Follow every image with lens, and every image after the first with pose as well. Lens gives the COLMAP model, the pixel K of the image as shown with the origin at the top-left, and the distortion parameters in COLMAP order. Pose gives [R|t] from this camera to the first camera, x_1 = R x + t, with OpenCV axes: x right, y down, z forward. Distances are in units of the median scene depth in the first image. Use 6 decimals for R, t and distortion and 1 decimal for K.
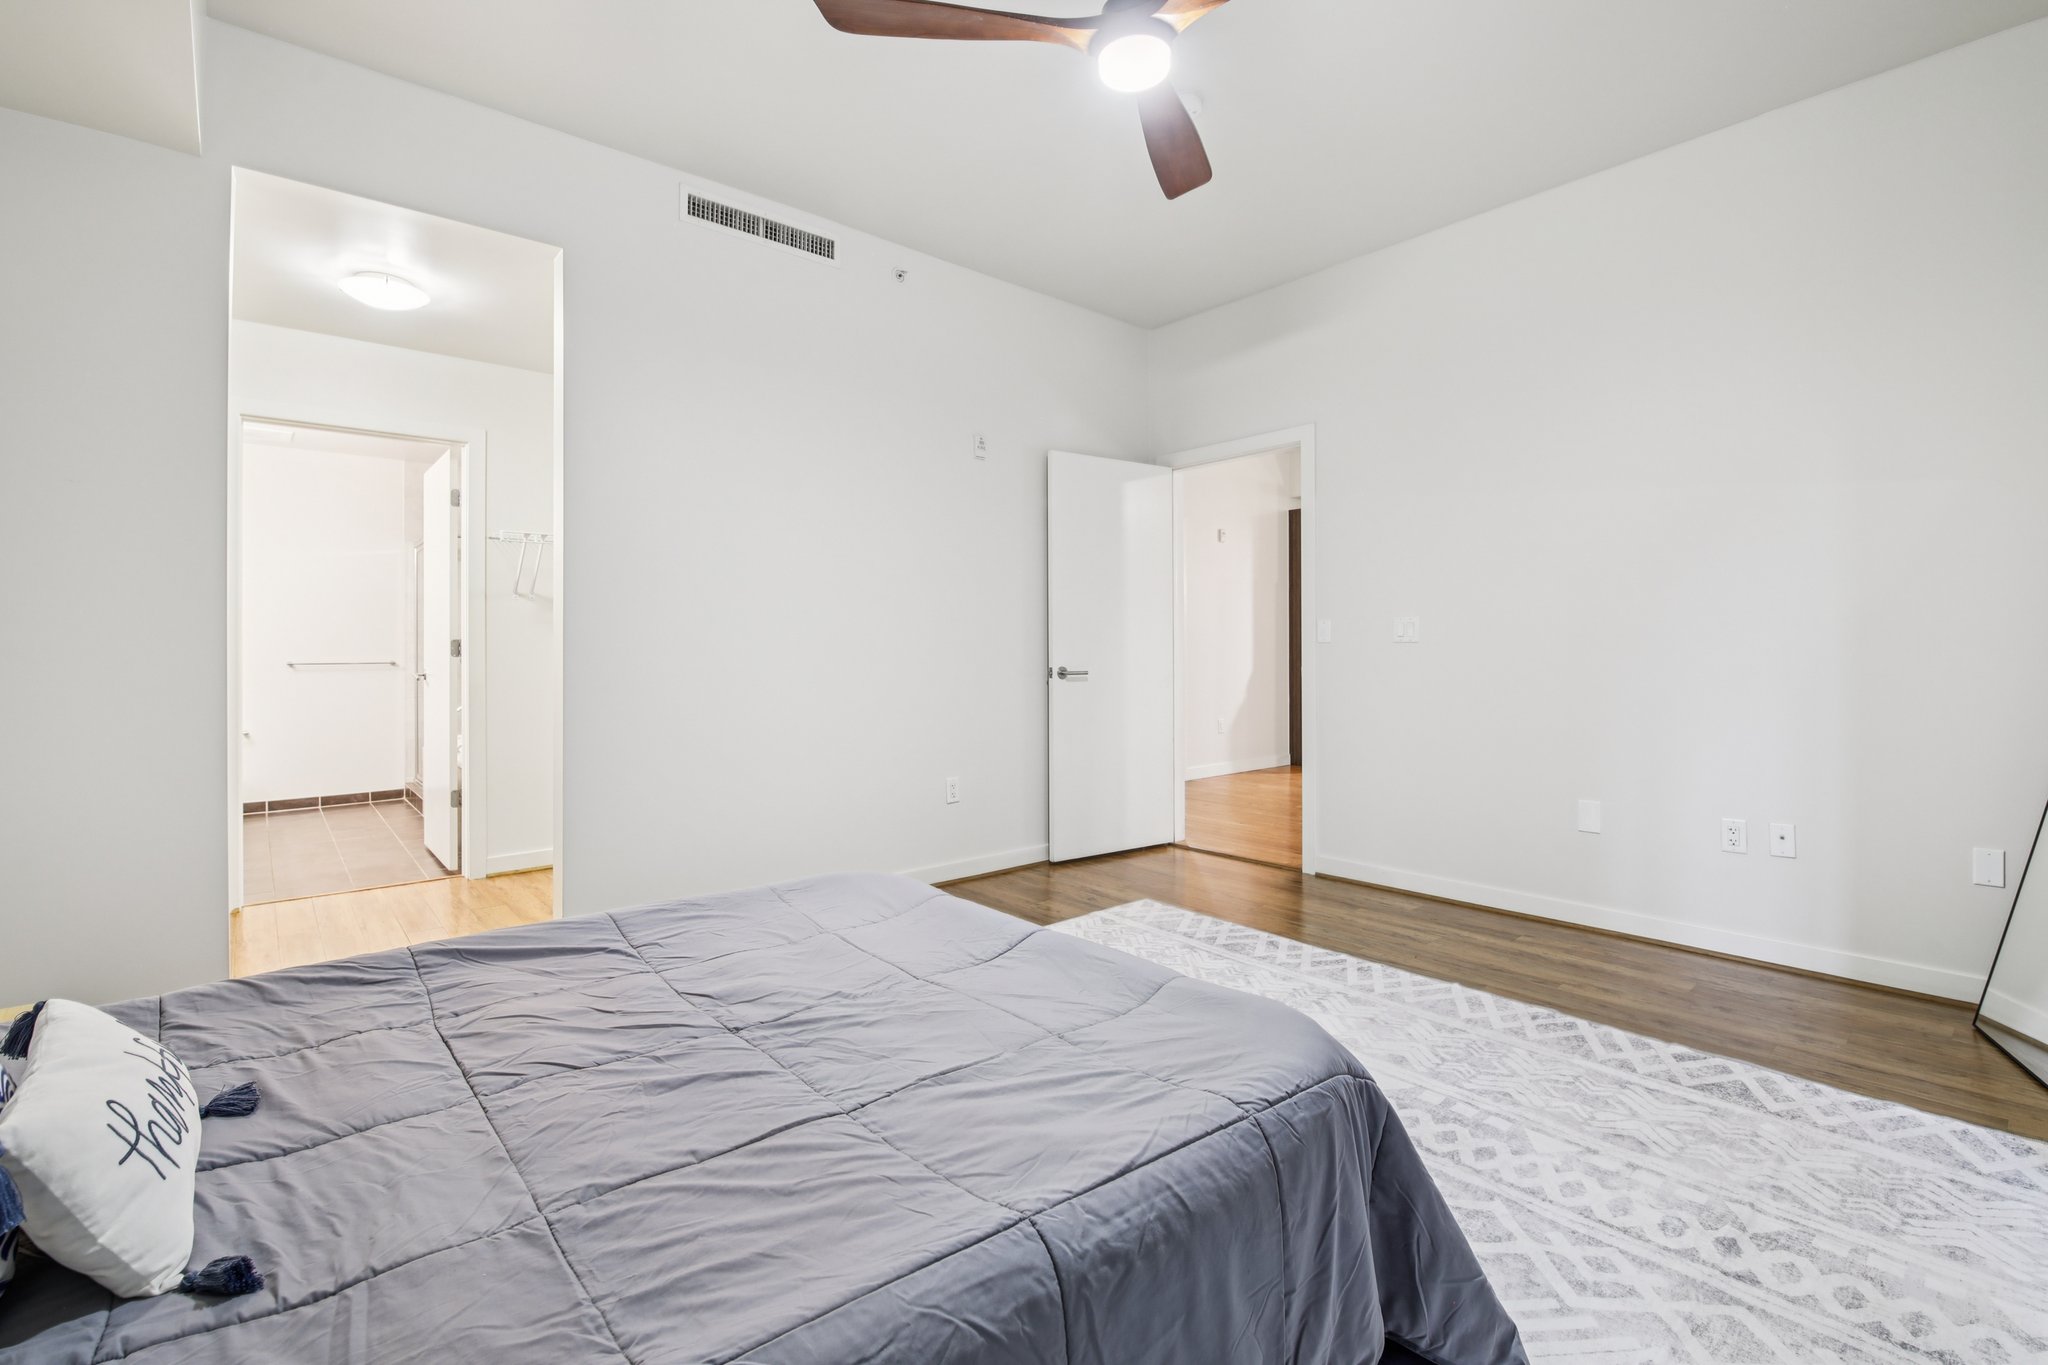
lens RADIAL K [[898.1, 0, 1003.6], [0, 898.1, 642.7], [0, 0, 1]] dist [-0.009307, -0.003408]
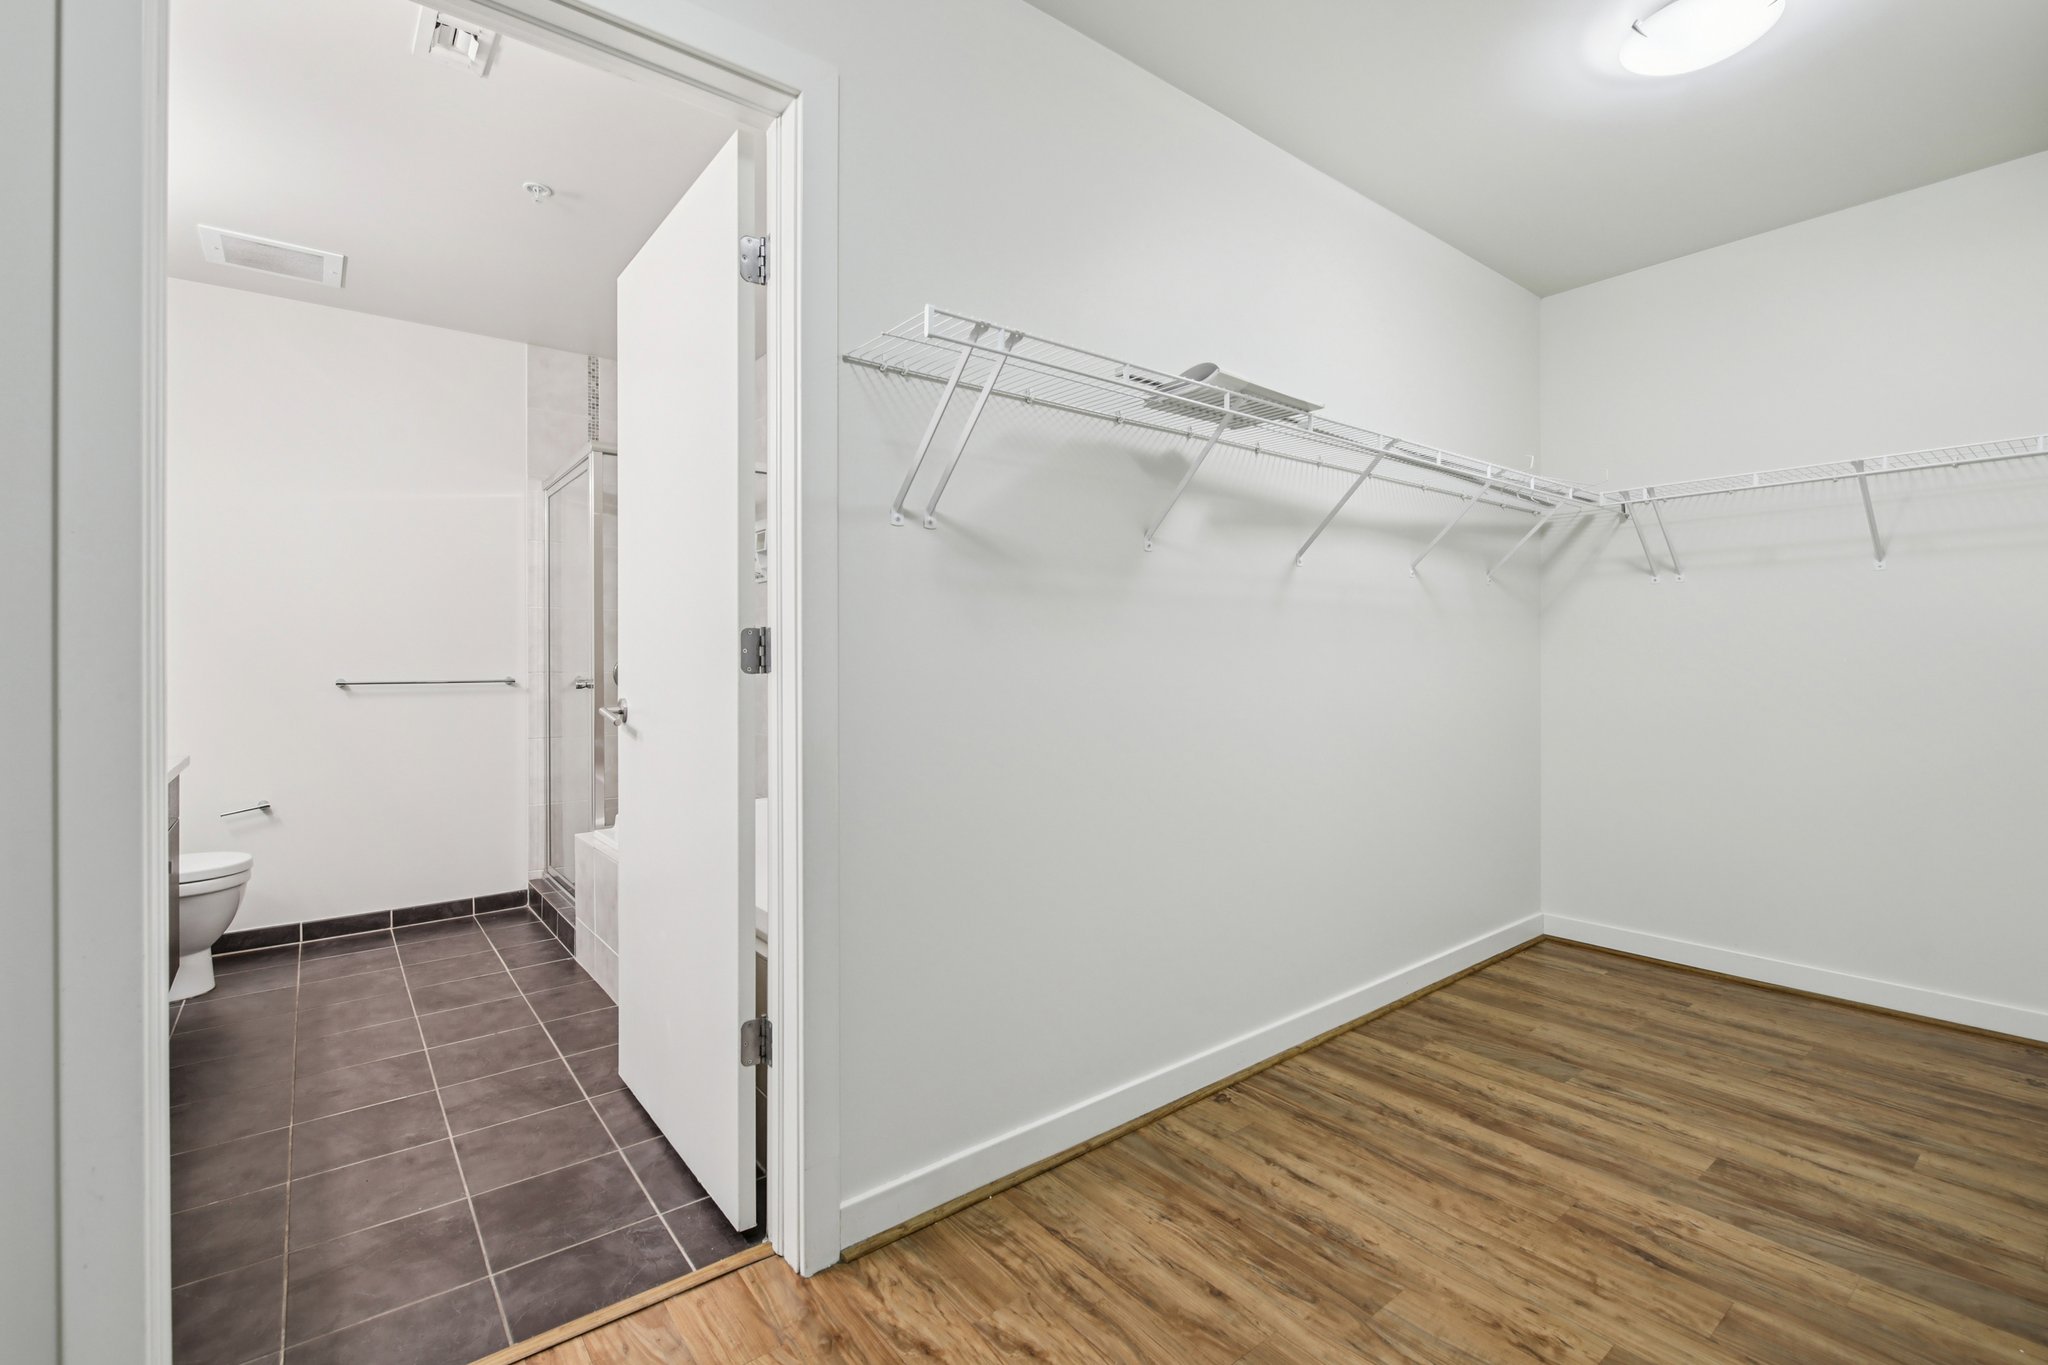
lens RADIAL K [[898.1, 0, 1011.9], [0, 898.1, 666.8], [0, 0, 1]] dist [-0.009307, -0.003408]
pose [[0.999304, 0.007092, -0.036629, -0.346473], [-0.006845, 0.999953, 0.006881, 0.006866], [0.036676, -0.006626, 0.999305, 0.439826]]
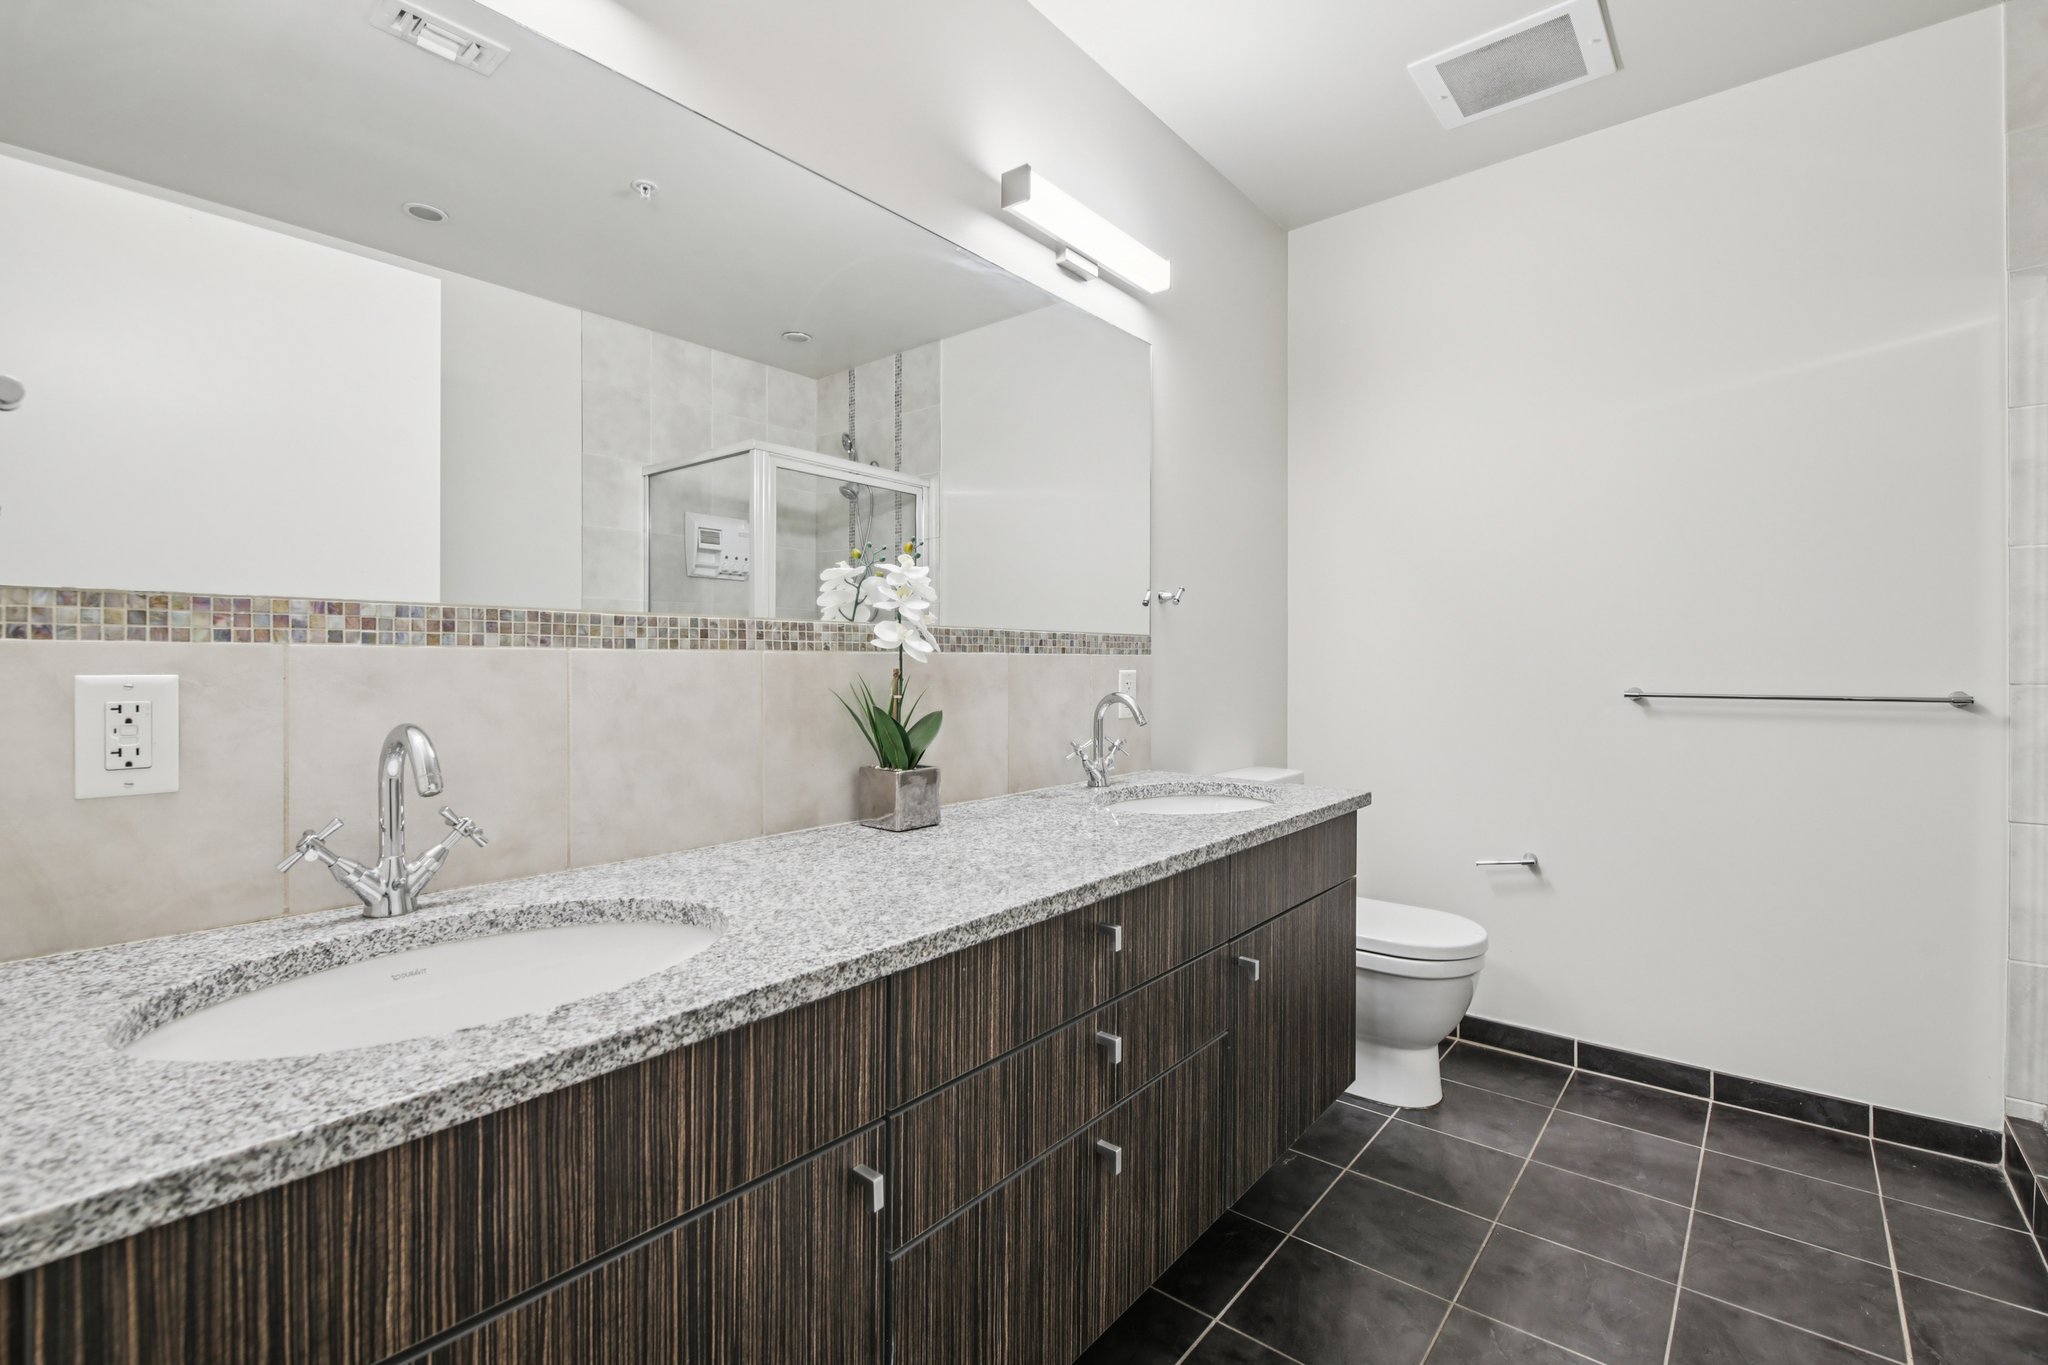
lens RADIAL K [[898.1, 0, 1013.6], [0, 898.1, 666.3], [0, 0, 1]] dist [-0.009307, -0.003408]
pose [[0.165792, 0.004155, -0.986152, -0.473101], [-0.006569, 0.999974, 0.003109, 0.012968], [0.986139, 0.005962, 0.165814, 0.678082]]
